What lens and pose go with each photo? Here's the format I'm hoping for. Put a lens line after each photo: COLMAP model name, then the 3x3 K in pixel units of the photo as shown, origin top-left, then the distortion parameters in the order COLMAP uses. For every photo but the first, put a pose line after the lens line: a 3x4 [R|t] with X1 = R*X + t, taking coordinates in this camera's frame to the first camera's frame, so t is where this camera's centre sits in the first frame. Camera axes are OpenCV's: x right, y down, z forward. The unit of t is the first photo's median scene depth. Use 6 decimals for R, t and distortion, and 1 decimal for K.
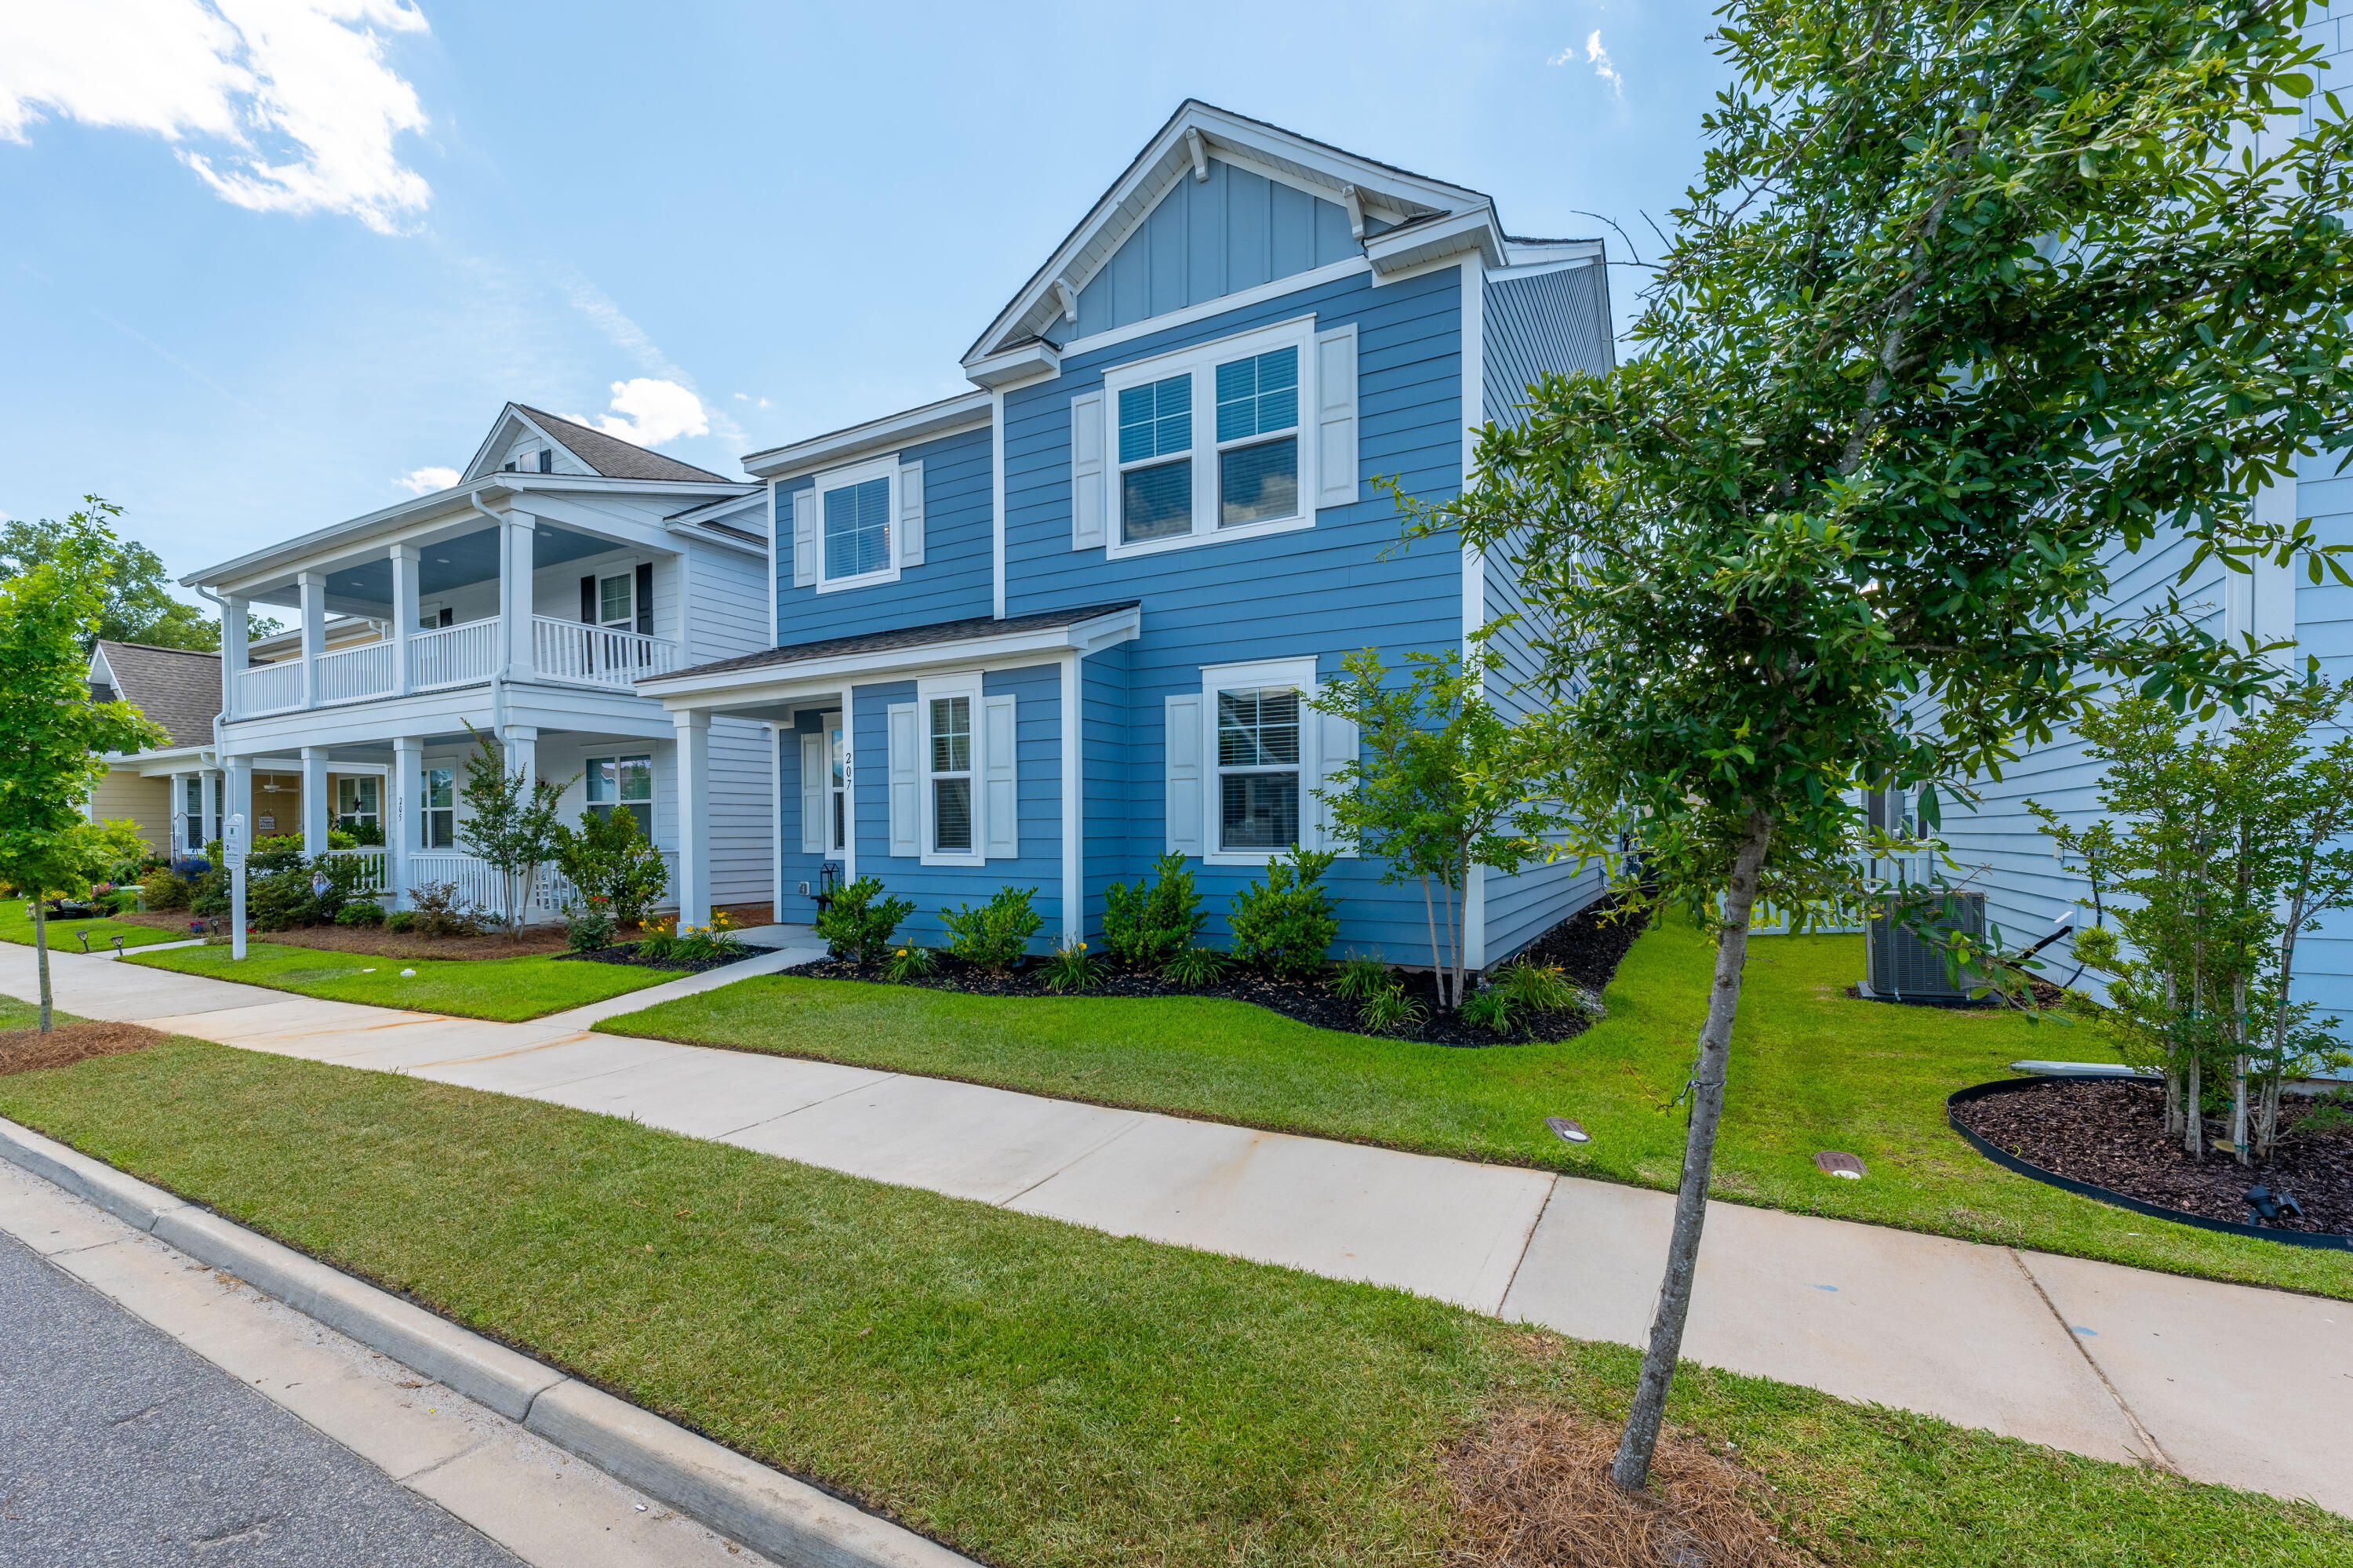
lens RADIAL K [[951.6, 0, 1178.0], [0, 951.6, 846.0], [0, 0, 1]] dist [-0.000542, -0.000416]
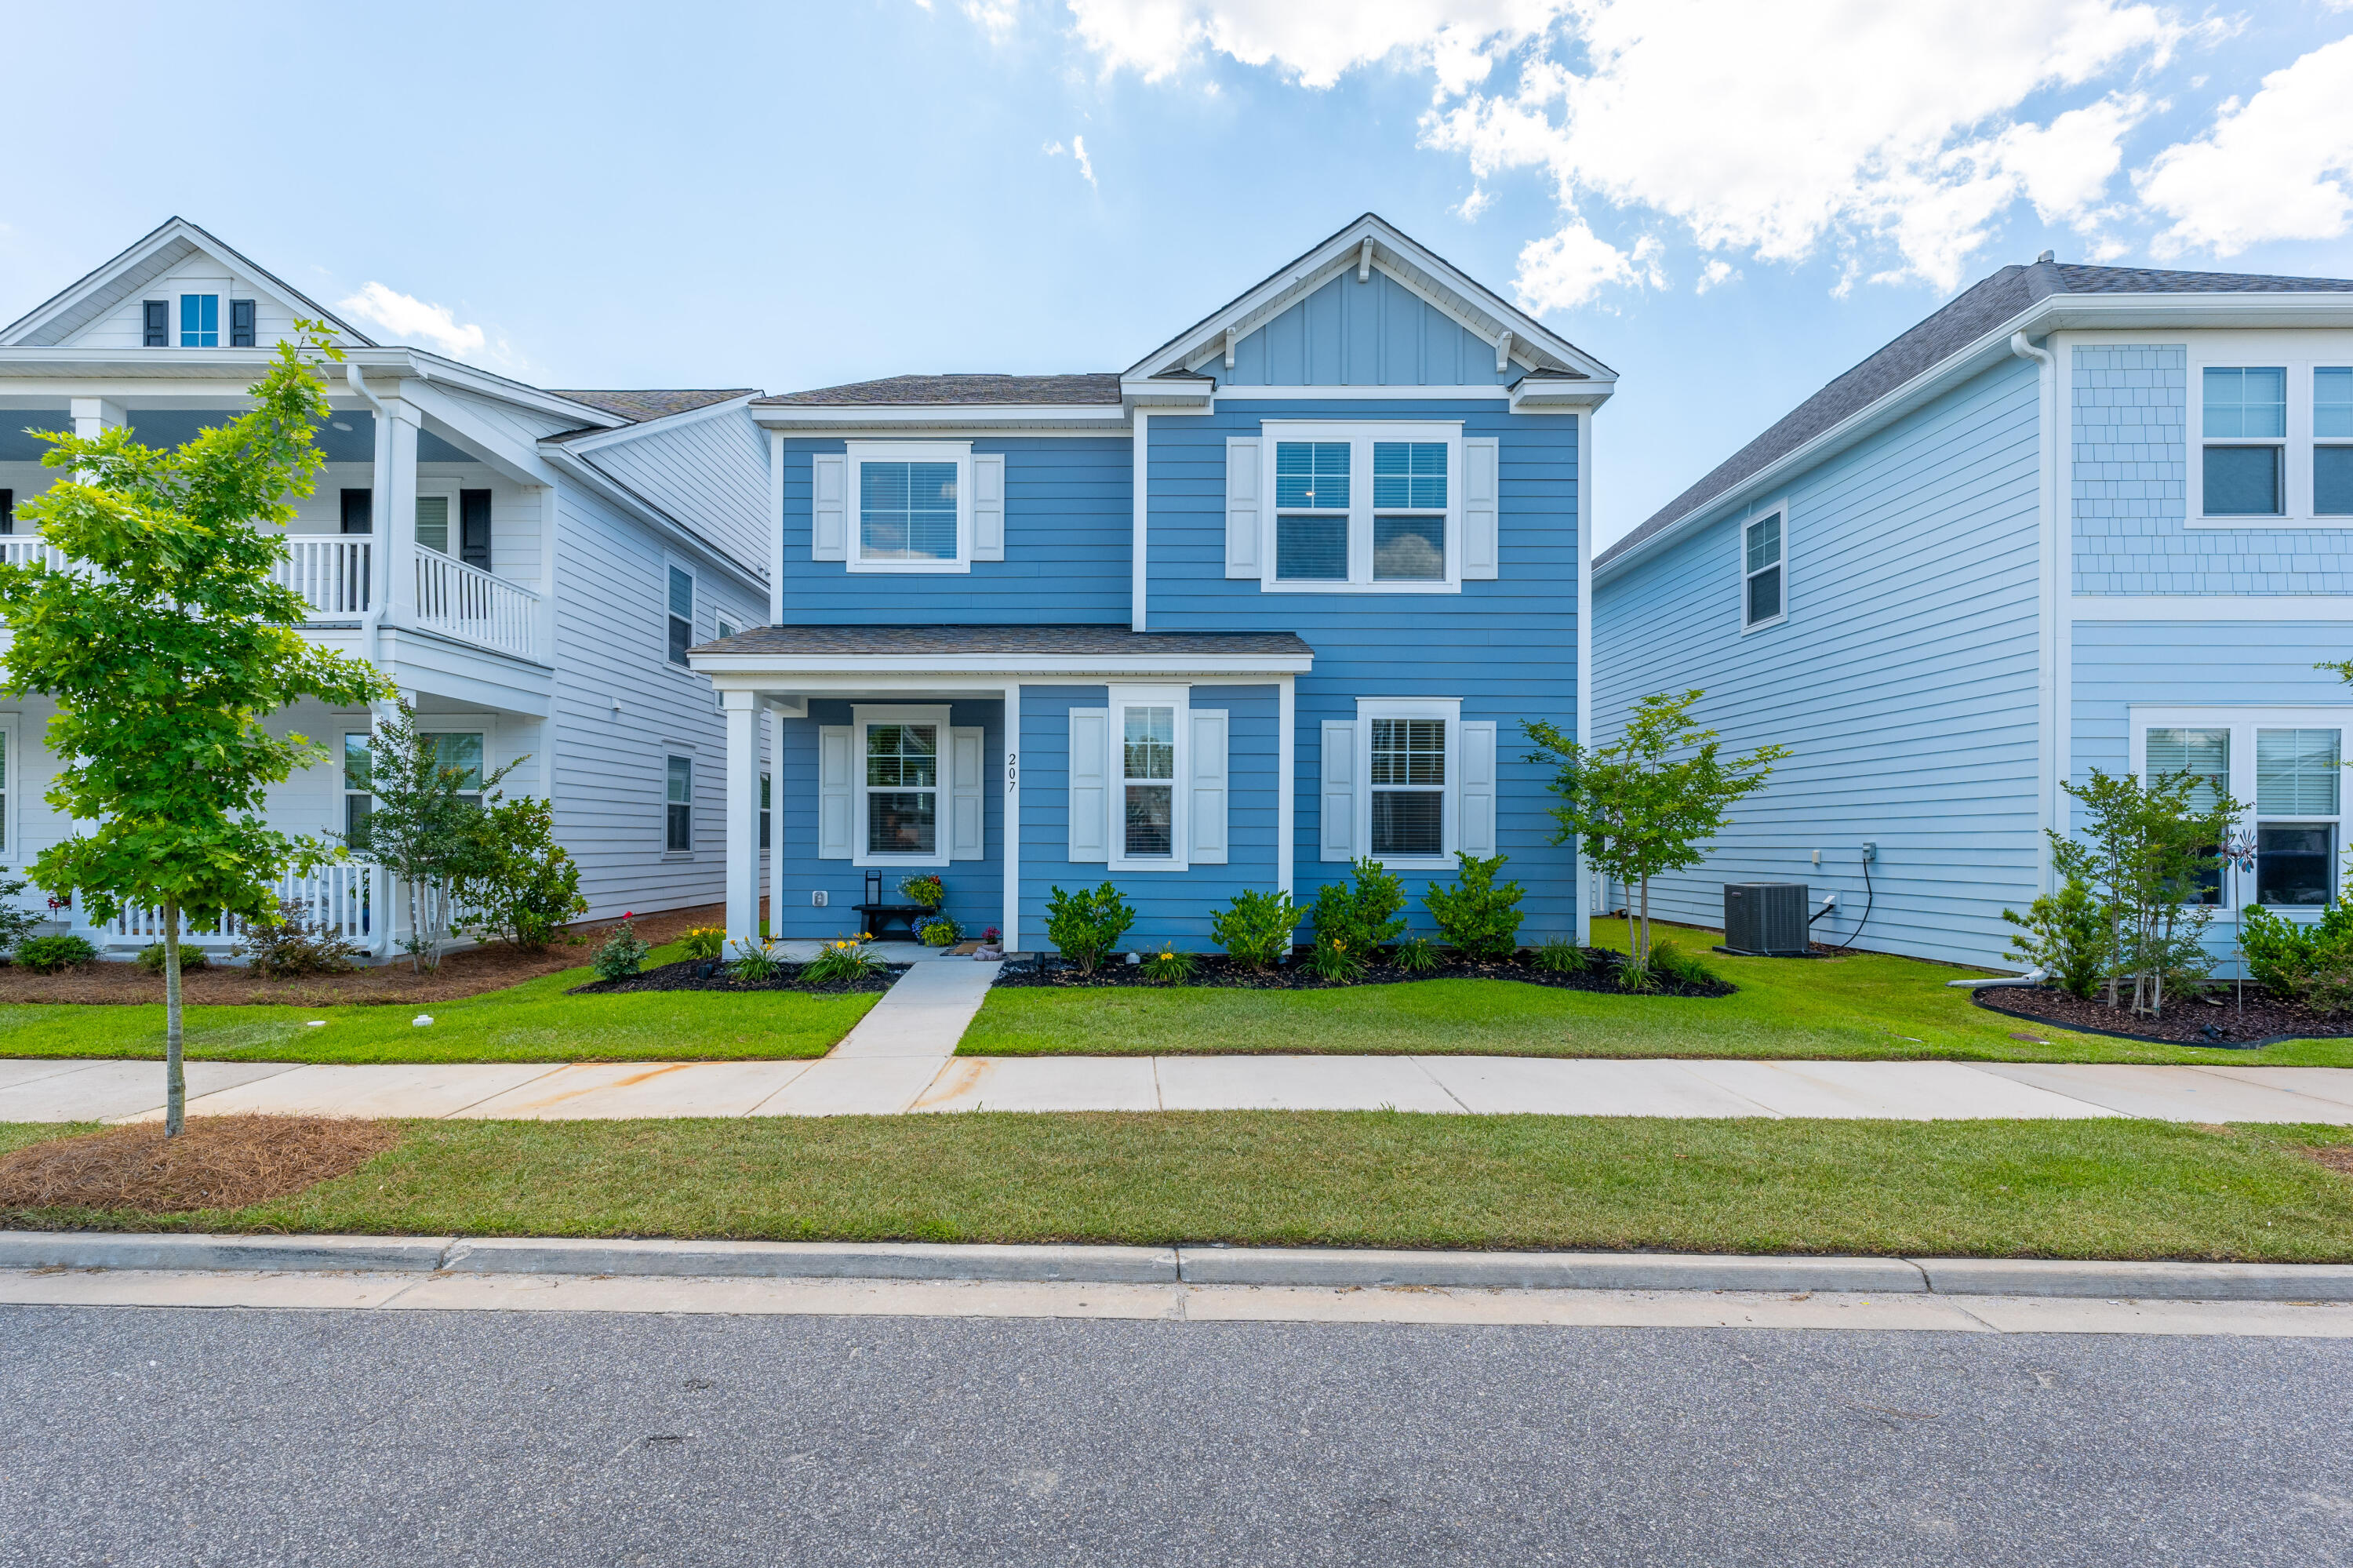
lens RADIAL K [[951.6, 0, 1112.9], [0, 951.6, 837.0], [0, 0, 1]] dist [-0.000542, -0.000416]
pose [[0.887682, 0.012048, 0.460299, -0.760489], [-0.004223, 0.999829, -0.018024, 0.003041], [-0.460437, 0.014056, 0.887581, 0.113854]]
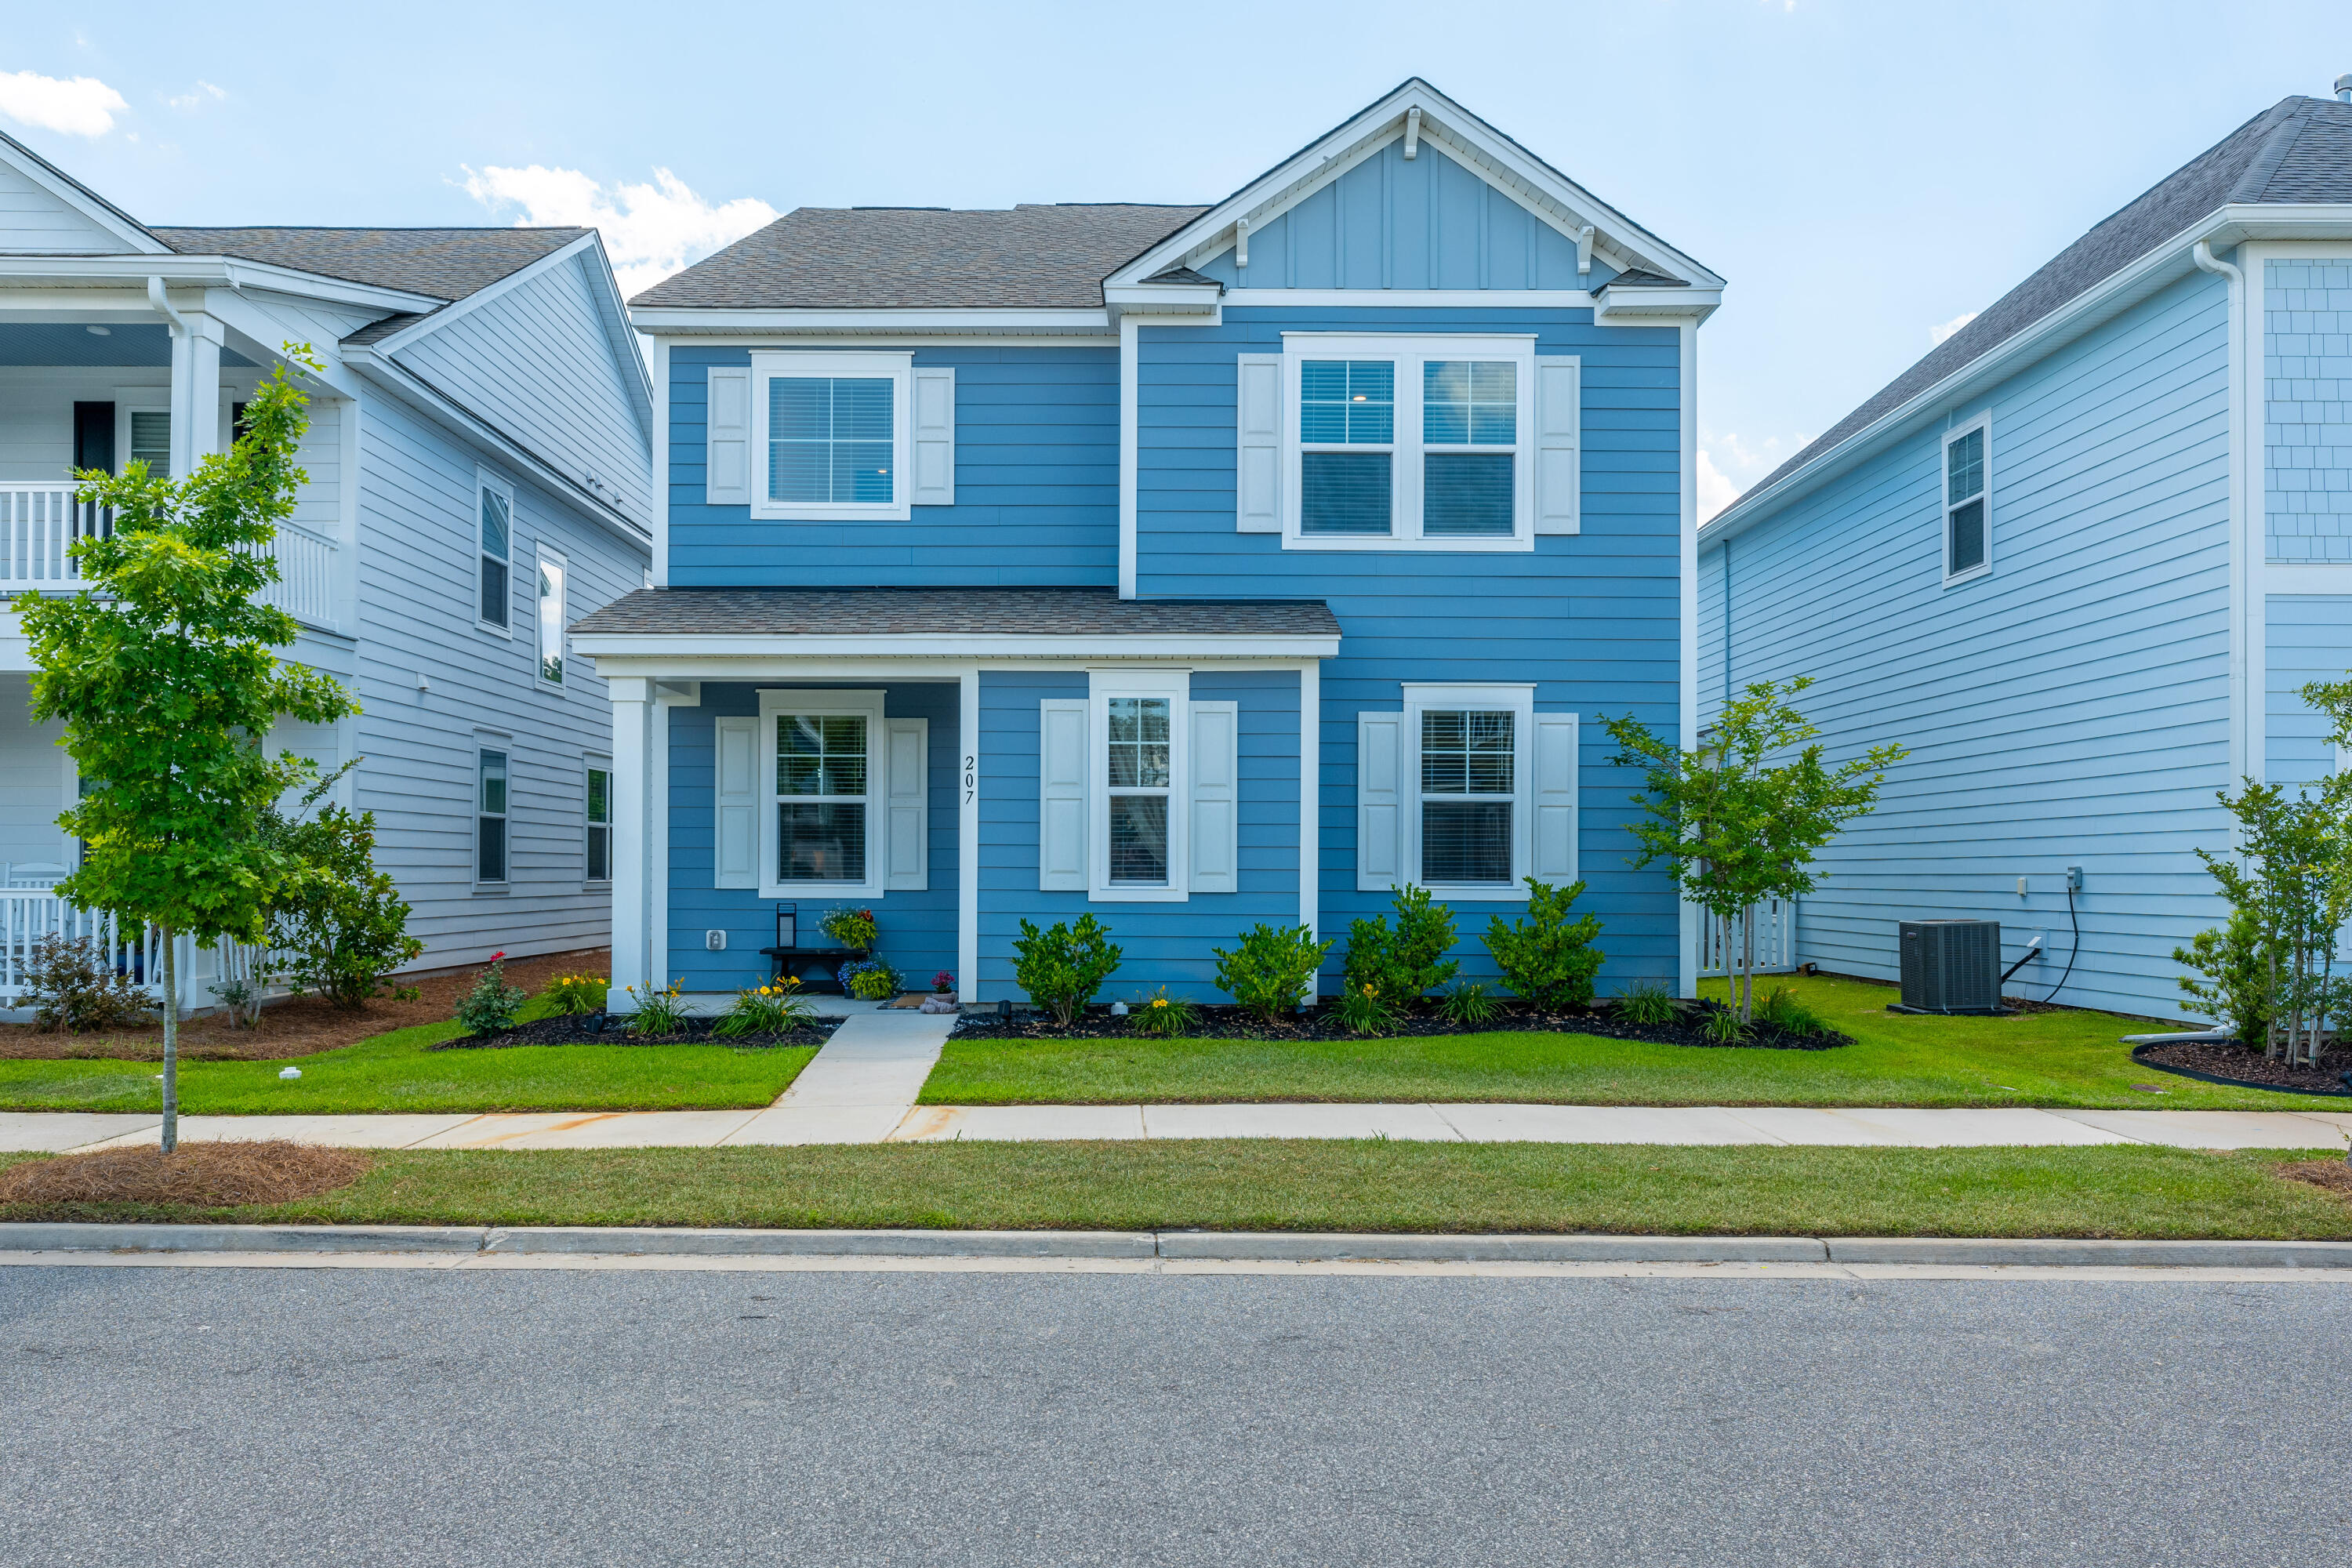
lens RADIAL K [[1605.1, 0, 1116.9], [0, 1605.1, 860.9], [0, 0, 1]] dist [-0.007103, 0.002326]
pose [[0.880331, 0.012771, 0.474188, -0.936139], [-0.003167, 0.999773, -0.021048, 0.015277], [-0.474349, 0.017027, 0.880172, -0.218984]]
